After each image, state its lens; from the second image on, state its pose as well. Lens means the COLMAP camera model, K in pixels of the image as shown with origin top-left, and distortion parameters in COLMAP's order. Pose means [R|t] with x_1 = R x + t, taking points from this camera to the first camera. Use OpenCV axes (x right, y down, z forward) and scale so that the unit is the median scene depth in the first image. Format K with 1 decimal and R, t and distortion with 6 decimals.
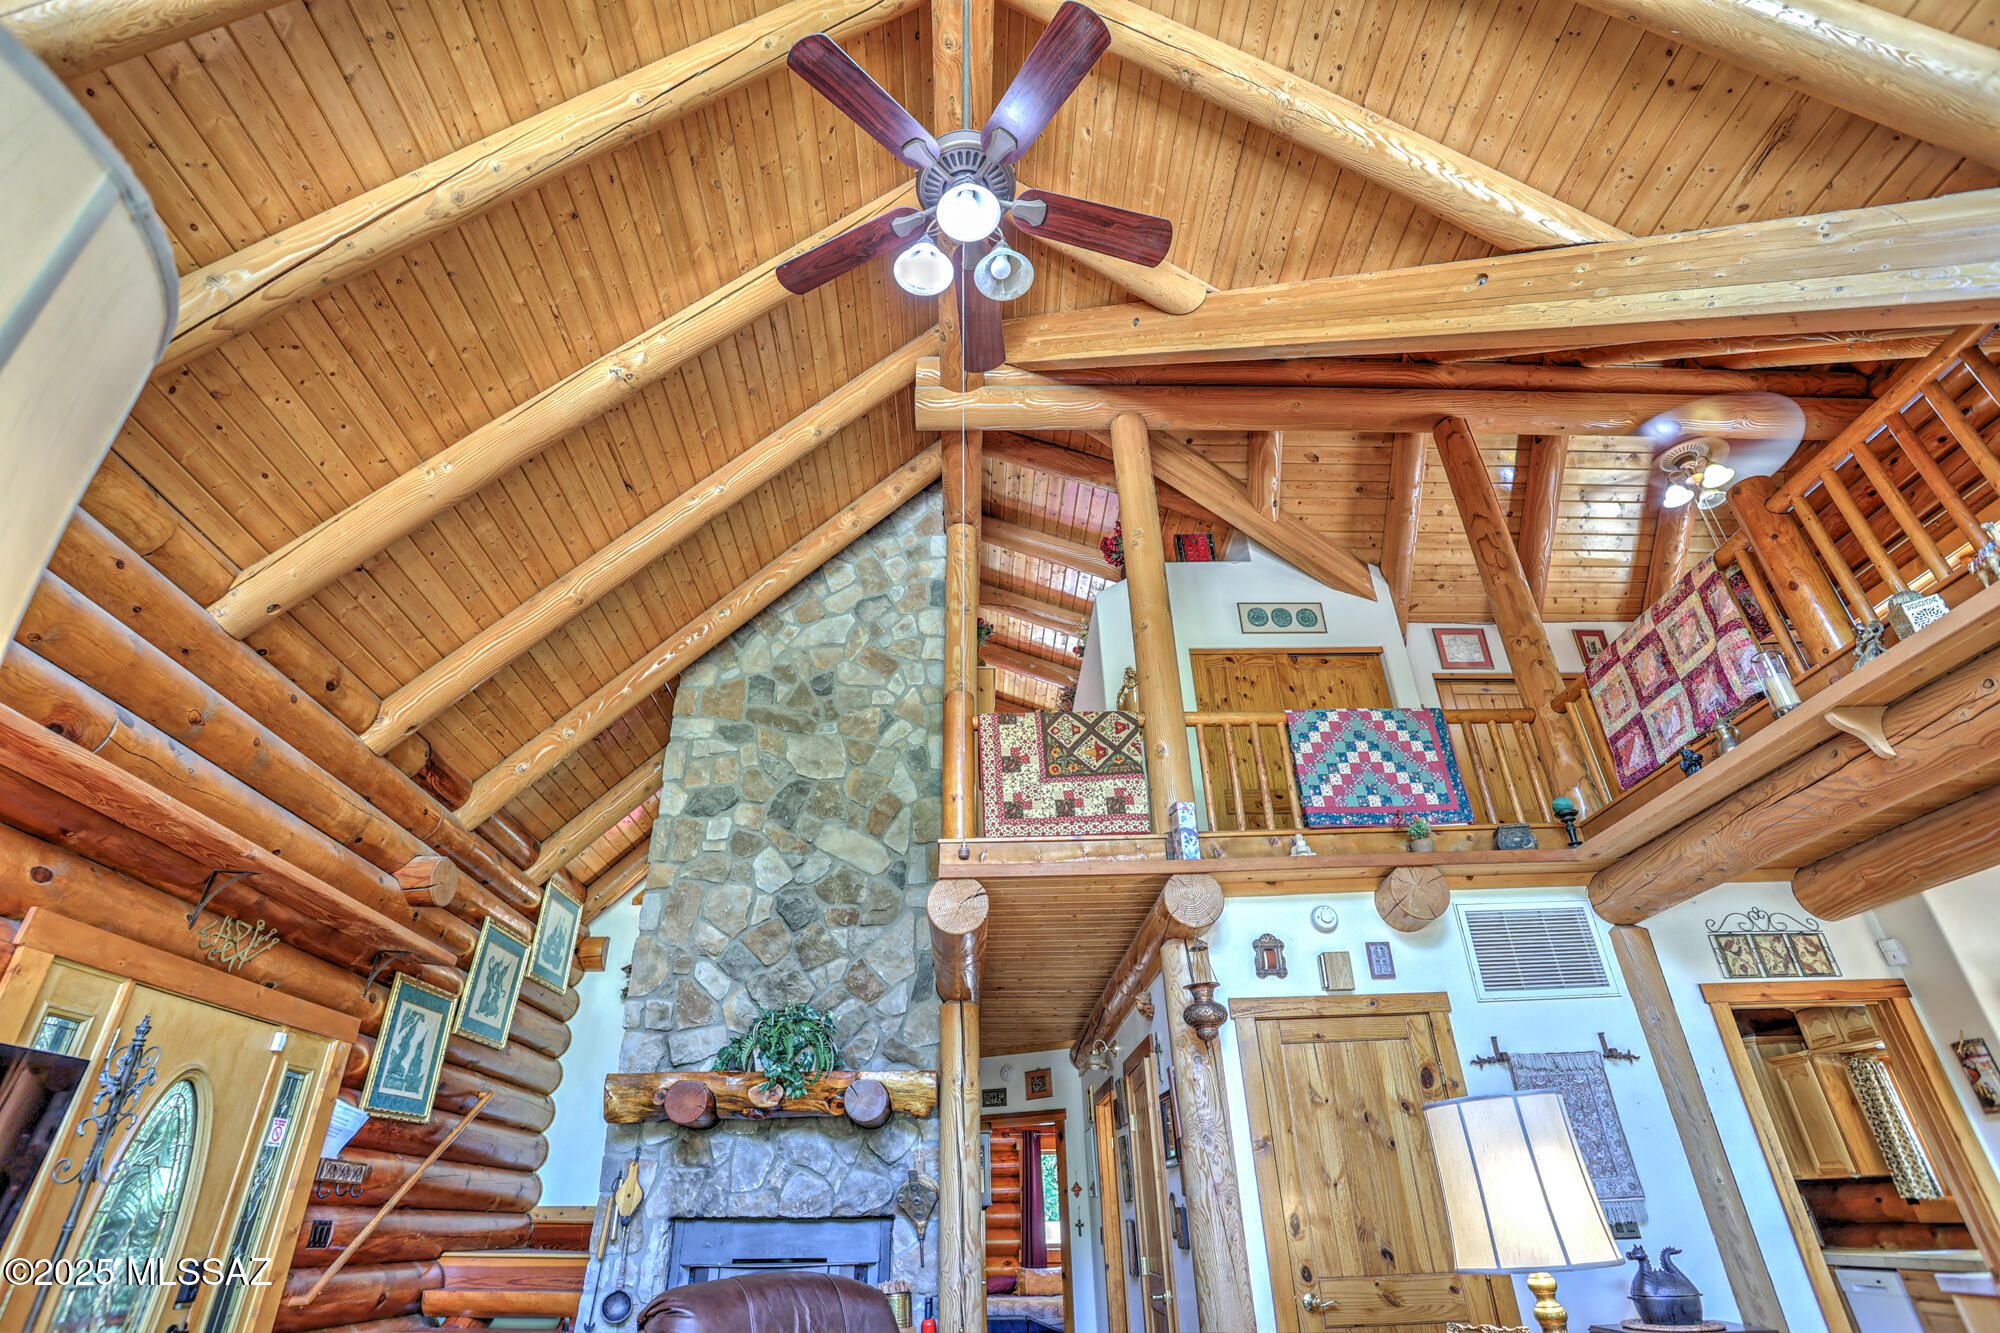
lens RADIAL K [[971.5, 0, 987.1], [0, 971.5, 660.1], [0, 0, 1]] dist [-0.072976, 0.029854]
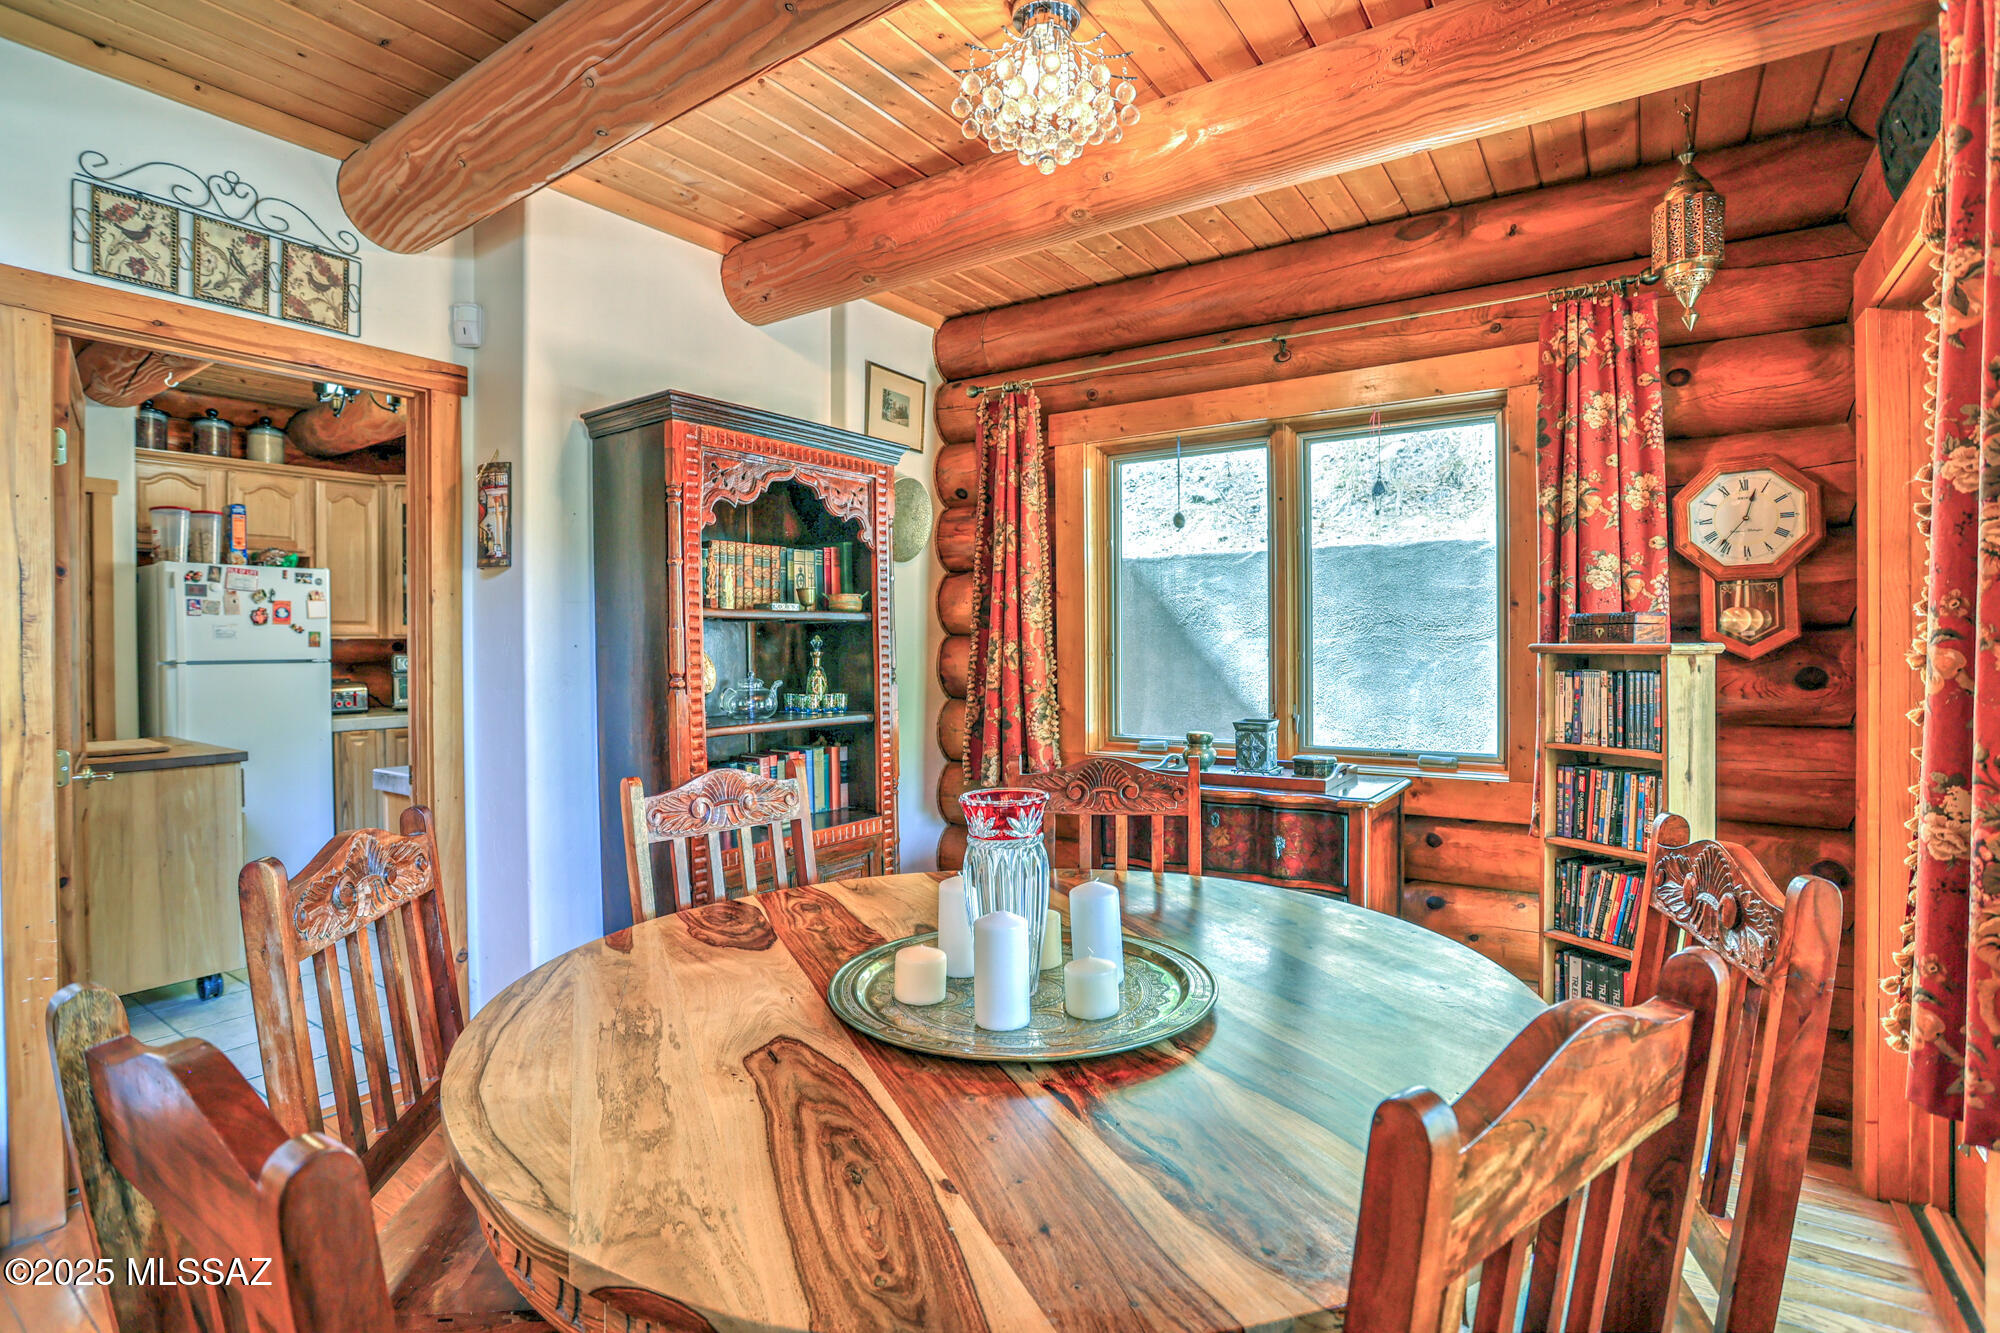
lens RADIAL K [[971.5, 0, 994.3], [0, 971.5, 655.9], [0, 0, 1]] dist [-0.072976, 0.029854]
pose [[0.582207, 0.000563, 0.813040, 0.615489], [-0.418459, 0.857588, 0.299058, 0.156956], [-0.697085, -0.514338, 0.499529, 0.312340]]
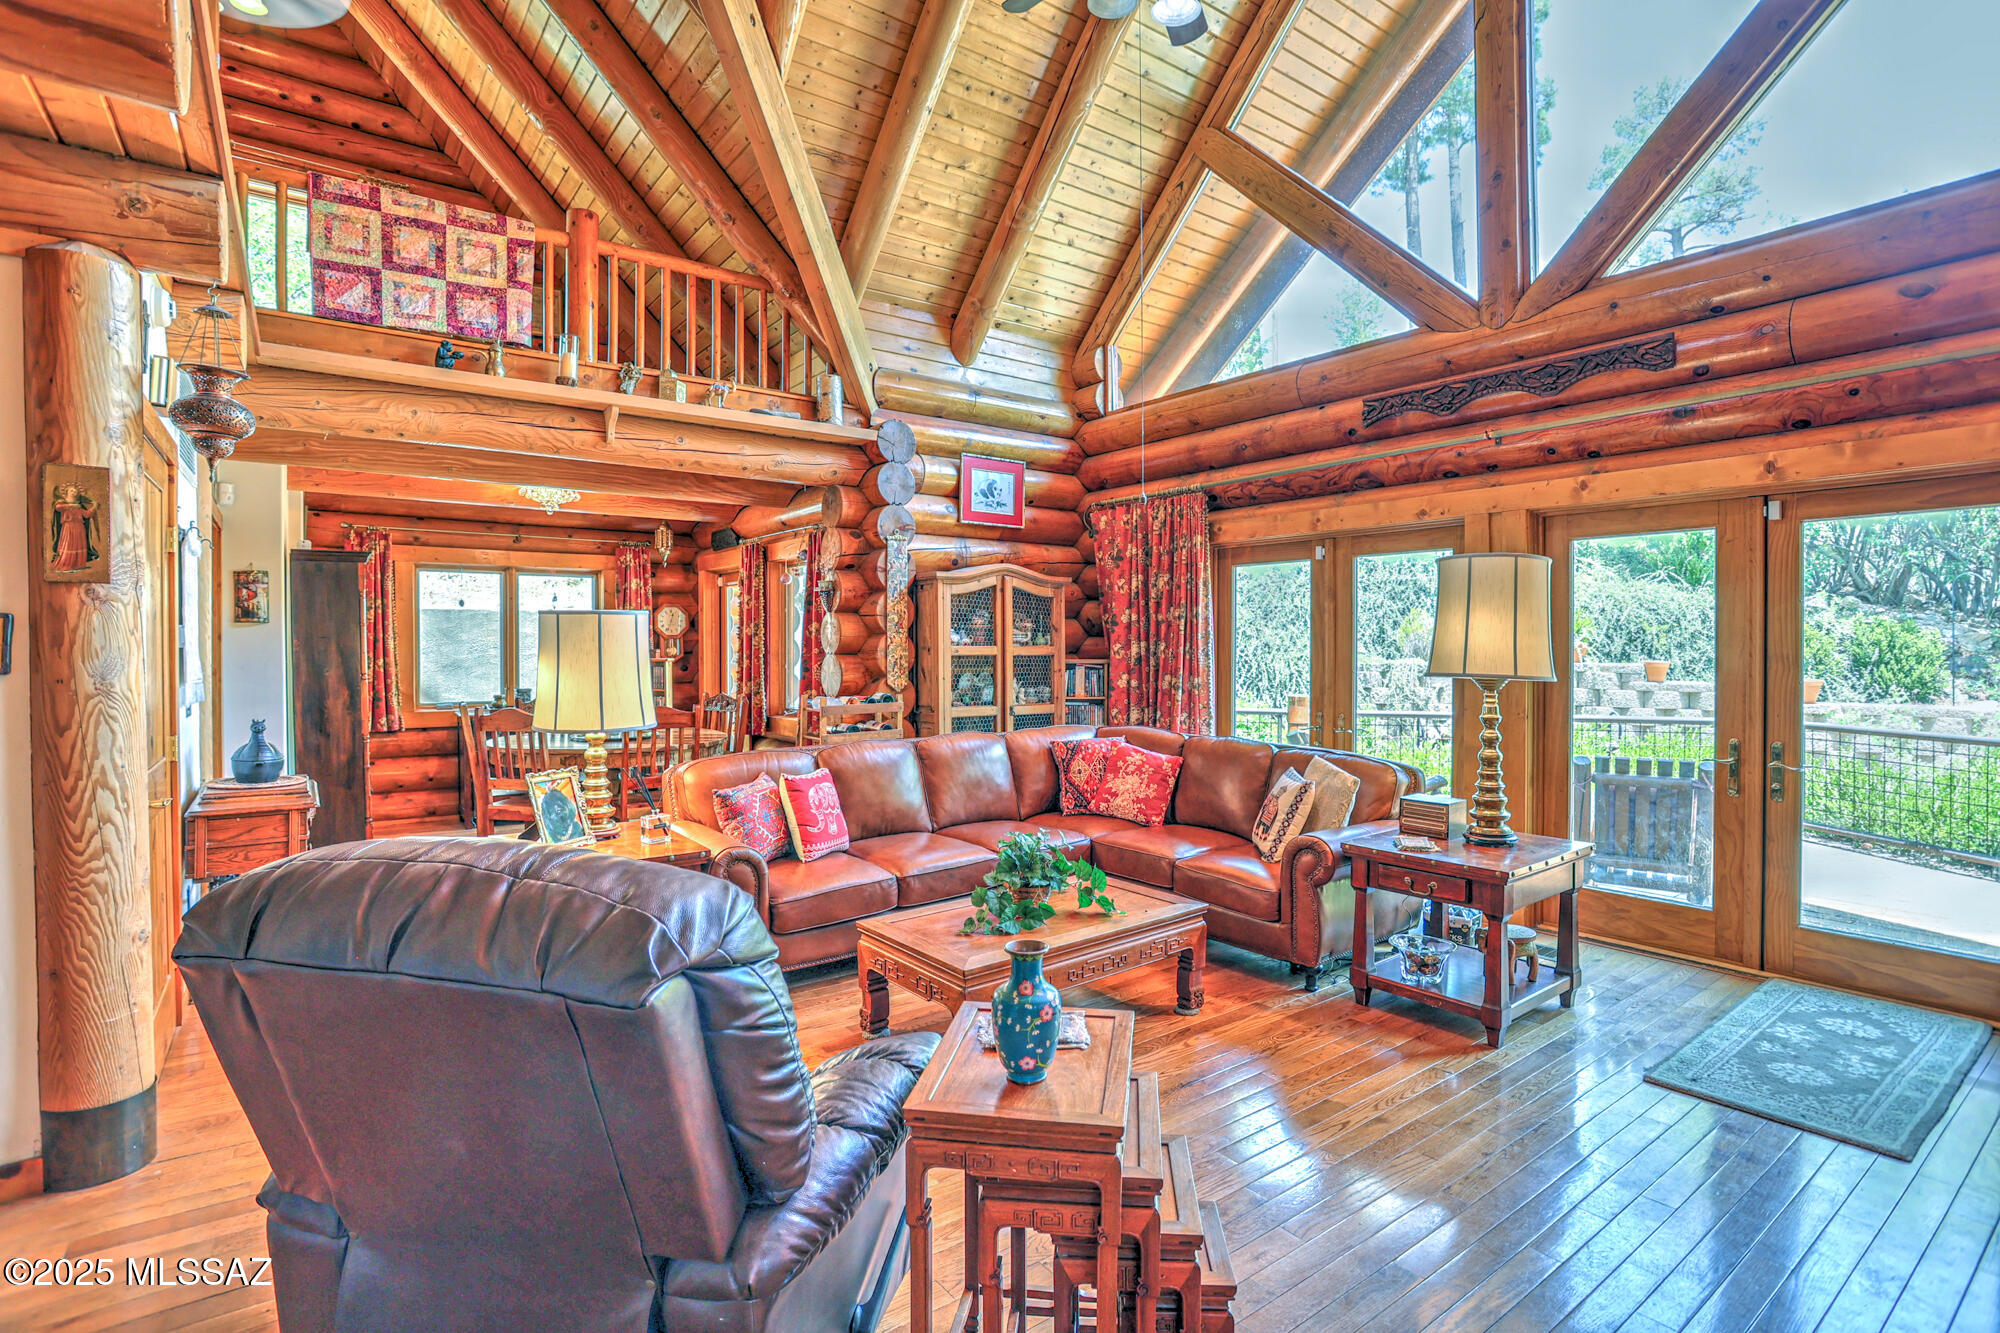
lens RADIAL K [[971.5, 0, 995.5], [0, 971.5, 658.6], [0, 0, 1]] dist [-0.072976, 0.029854]
pose [[-0.576096, 0.005350, 0.817364, -0.484613], [-0.410527, 0.862812, -0.294996, 0.403401], [-0.706810, -0.505496, -0.494866, 0.726568]]
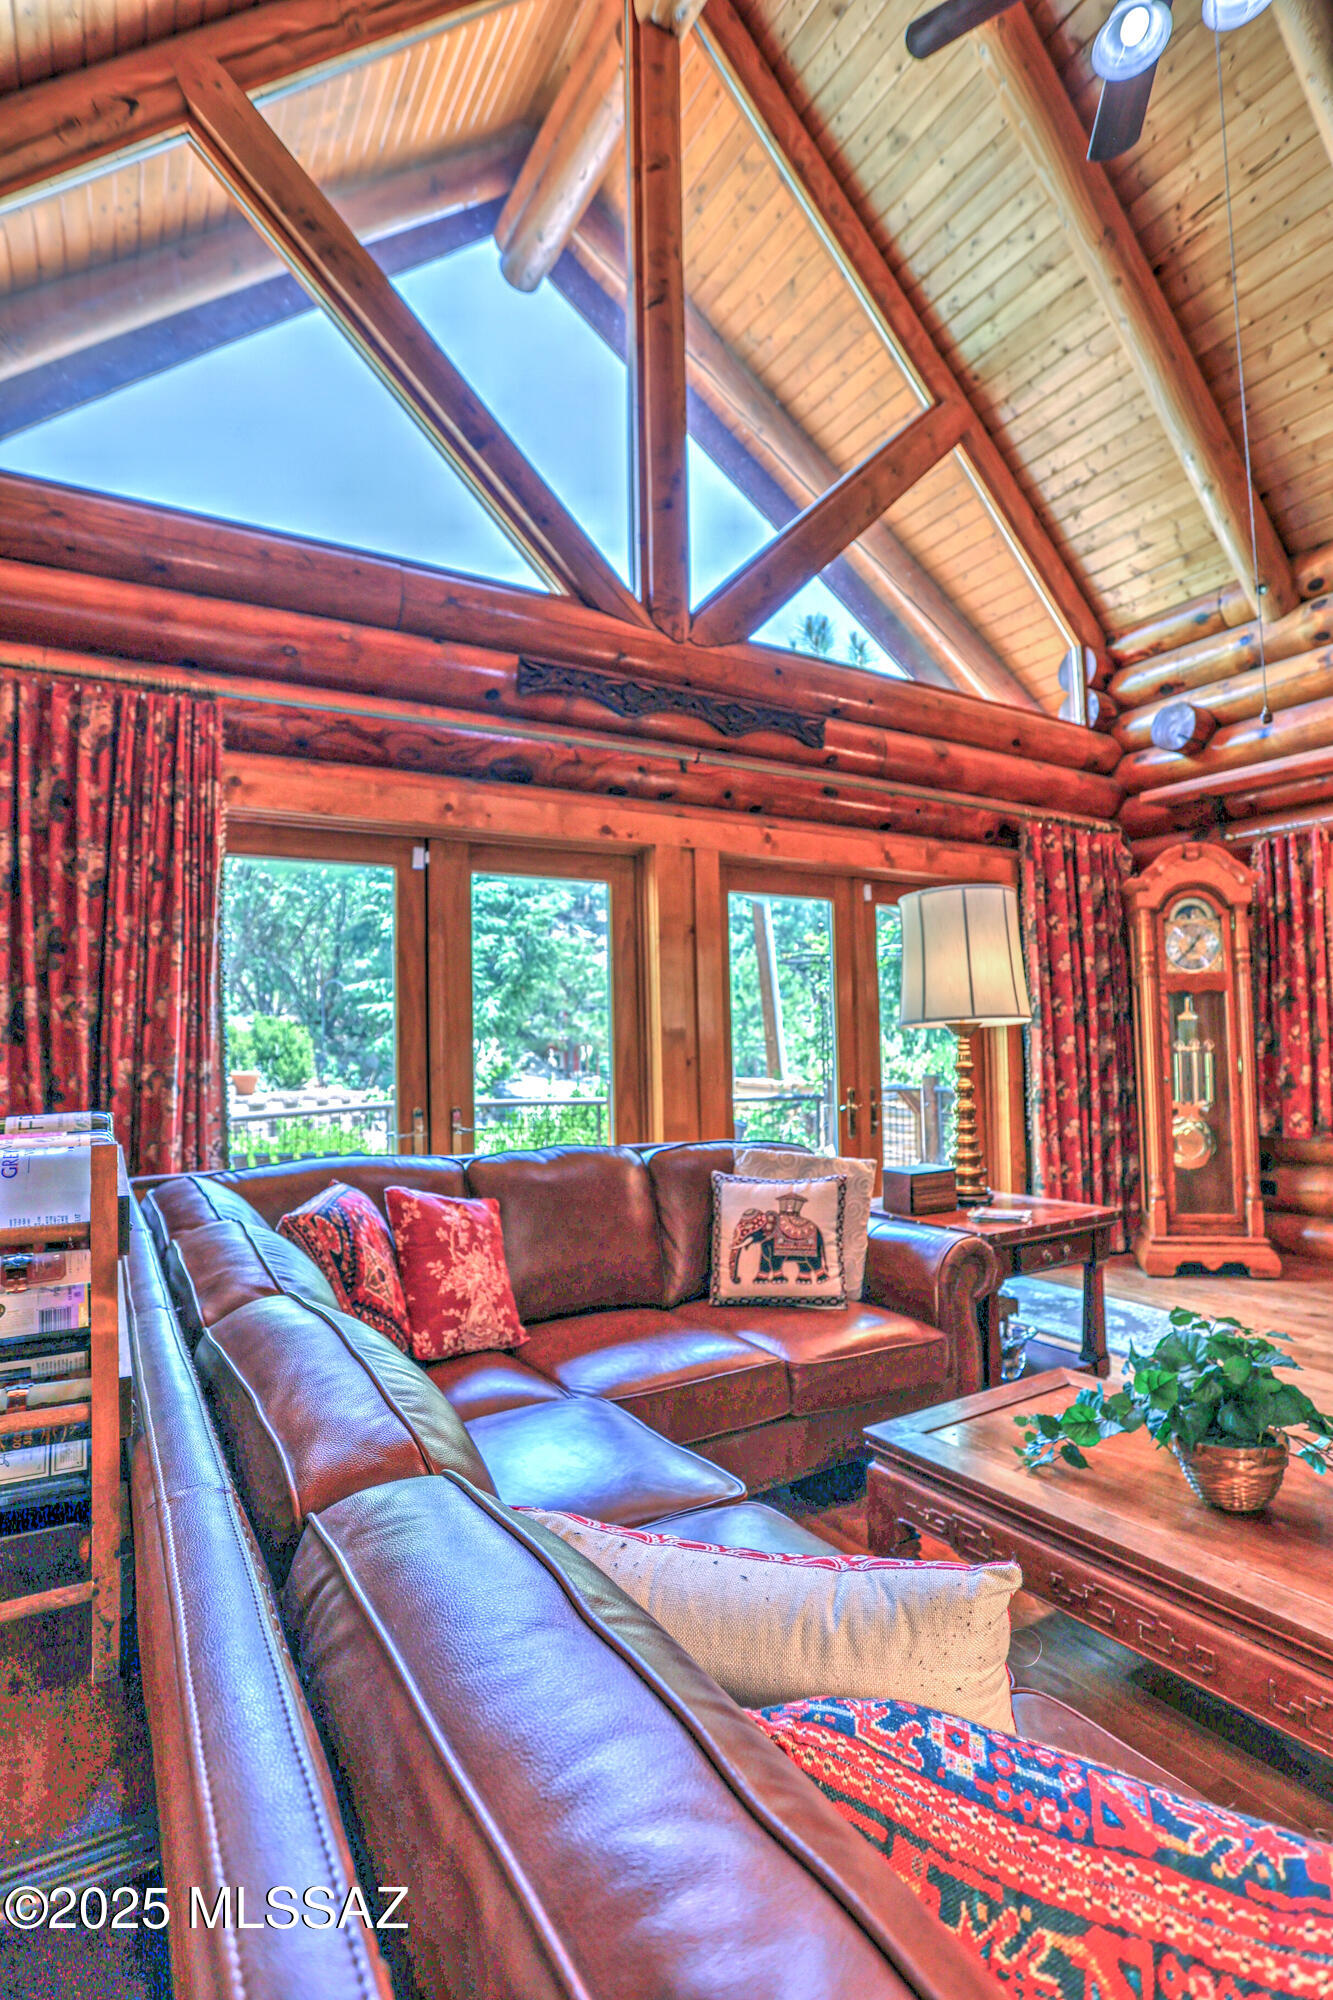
lens RADIAL K [[971.5, 0, 688.9], [0, 971.5, 1001.3], [0, 0, 1]] dist [-0.072976, 0.029854]
pose [[-0.863404, 0.009800, -0.504418, 0.416662], [0.287665, 0.830926, -0.476247, 0.302199], [0.414467, -0.556297, -0.720244, 0.510568]]
